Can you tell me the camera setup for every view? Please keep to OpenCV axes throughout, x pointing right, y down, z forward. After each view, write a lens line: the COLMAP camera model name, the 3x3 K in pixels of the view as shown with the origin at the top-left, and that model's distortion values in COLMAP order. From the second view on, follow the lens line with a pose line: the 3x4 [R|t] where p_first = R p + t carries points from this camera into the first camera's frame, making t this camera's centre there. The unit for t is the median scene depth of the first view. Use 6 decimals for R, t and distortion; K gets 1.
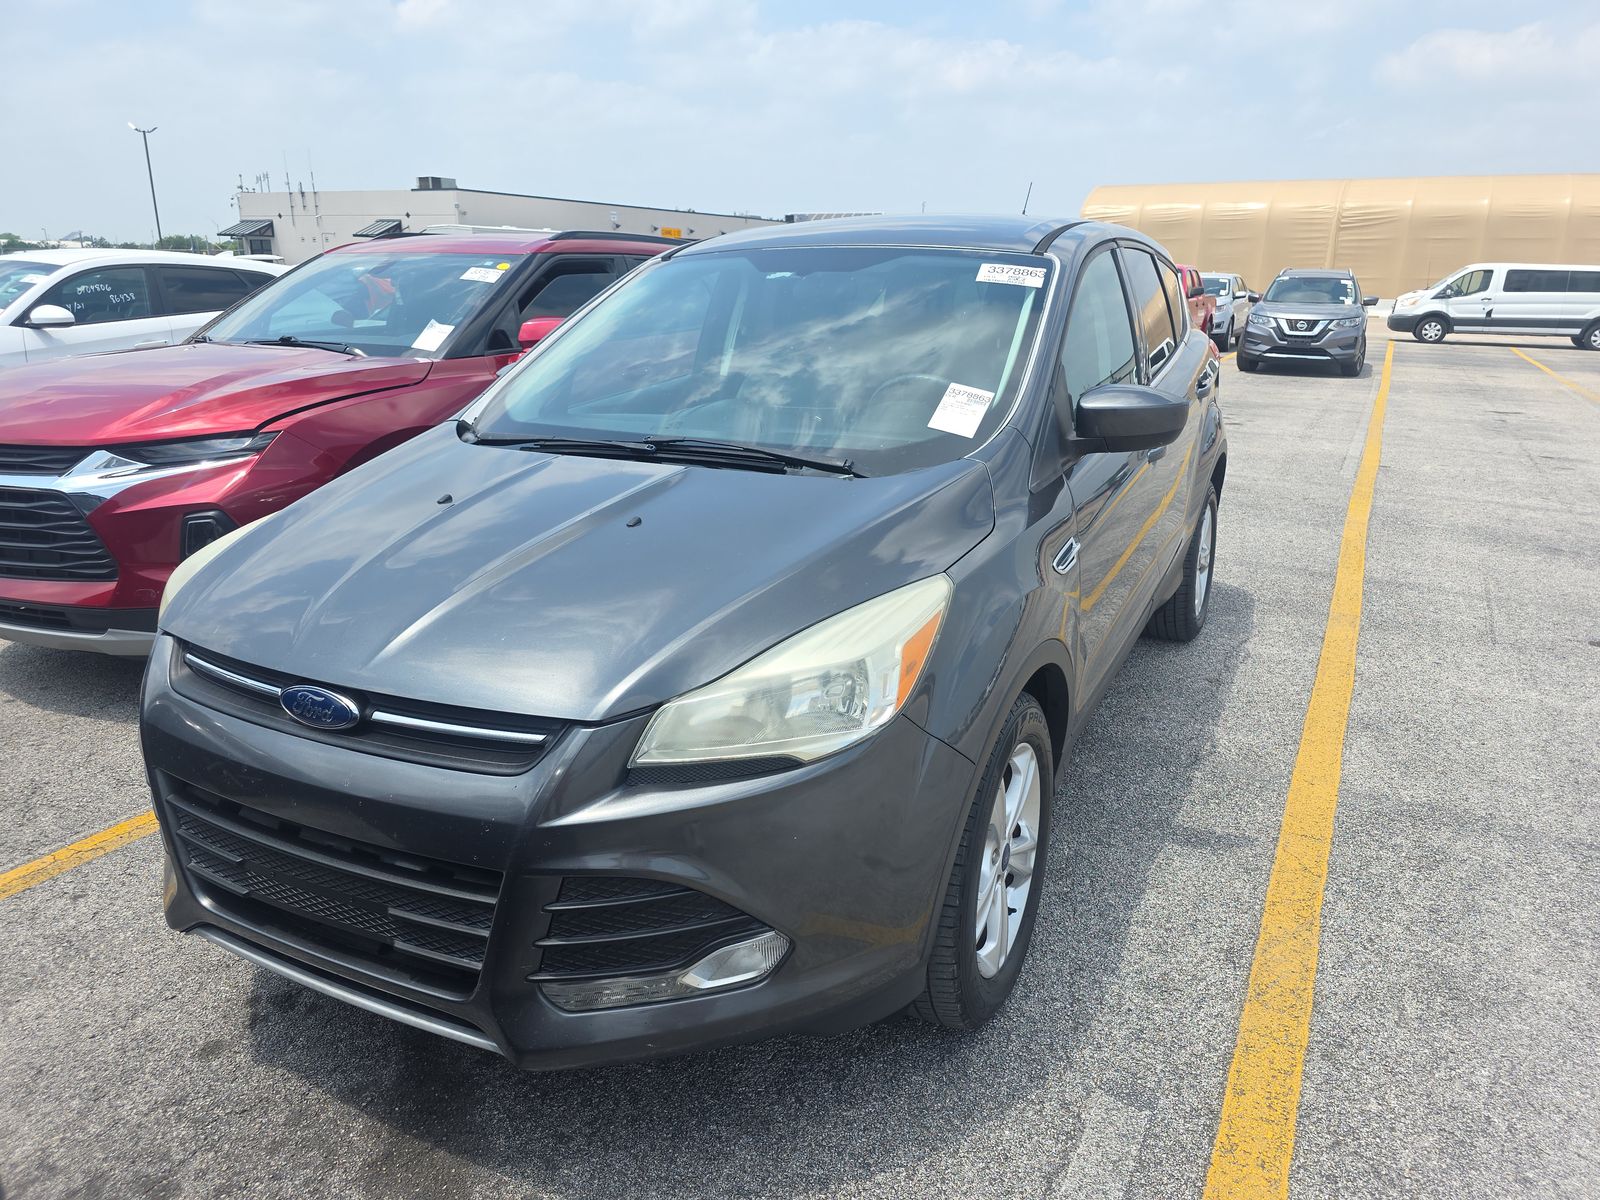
lens RADIAL K [[1099.3, 0, 792.9], [0, 1099.3, 573.1], [0, 0, 1]] dist [0.035769, -0.029554]
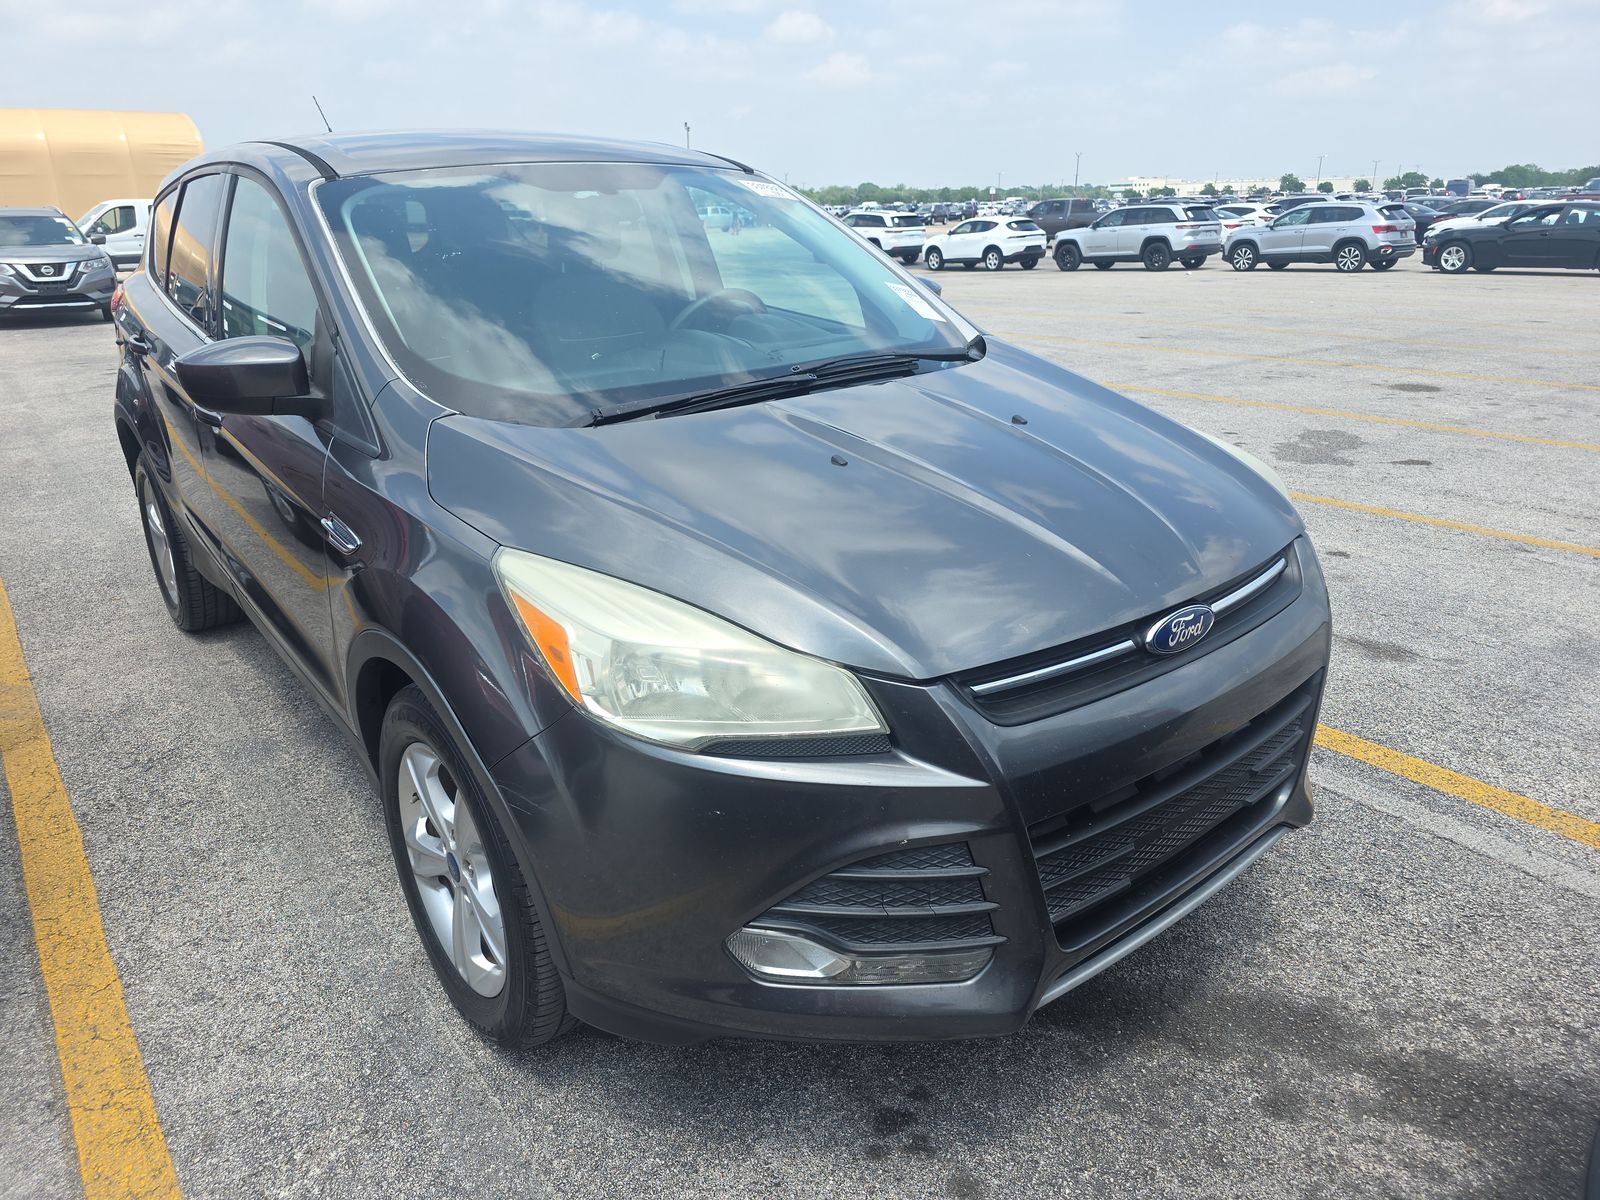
lens RADIAL K [[1099.3, 0, 792.9], [0, 1099.3, 573.1], [0, 0, 1]] dist [0.035769, -0.029554]
pose [[0.406340, -0.310636, 0.859298, -1.011370], [0.267124, 0.939737, 0.213399, -0.164383], [-0.873804, 0.142826, 0.464831, 0.616686]]
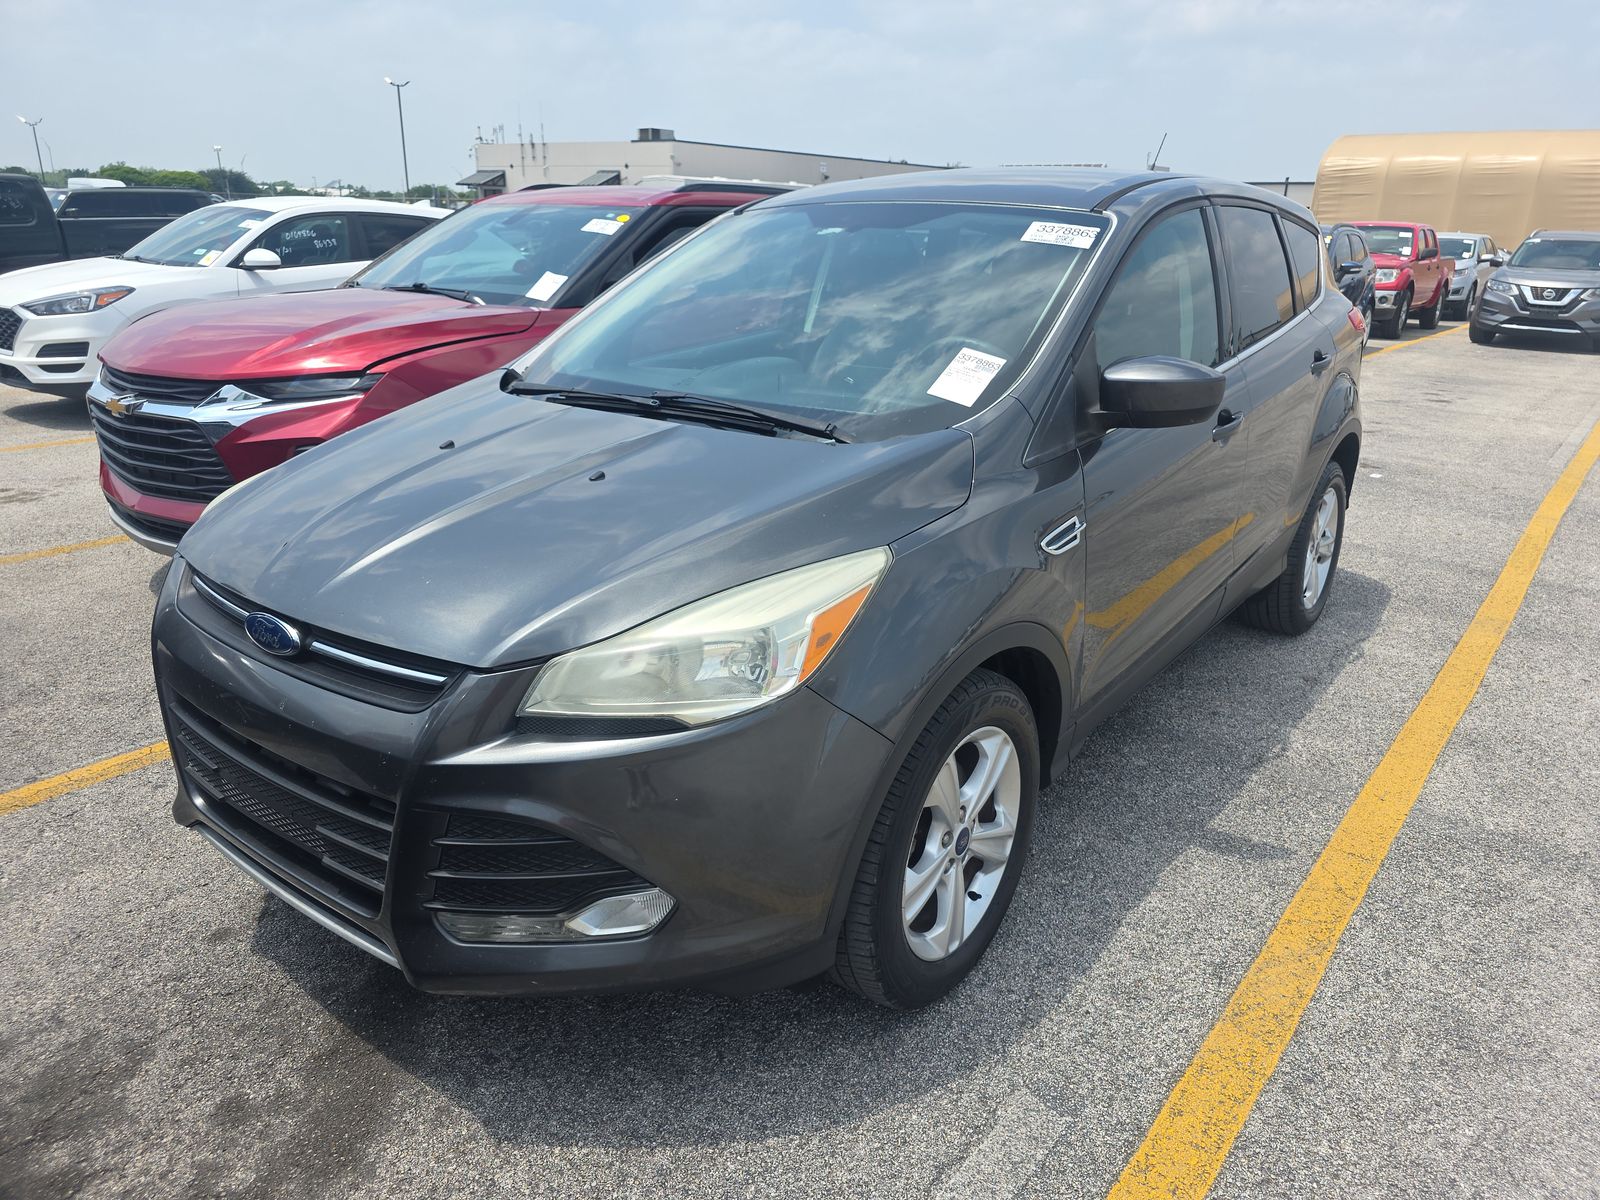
lens RADIAL K [[1099.3, 0, 792.9], [0, 1099.3, 573.1], [0, 0, 1]] dist [0.035769, -0.029554]
pose [[0.983308, 0.066823, -0.169236, 0.179467], [-0.060153, 0.997208, 0.044248, -0.011106], [0.171721, -0.033329, 0.984582, 0.024023]]
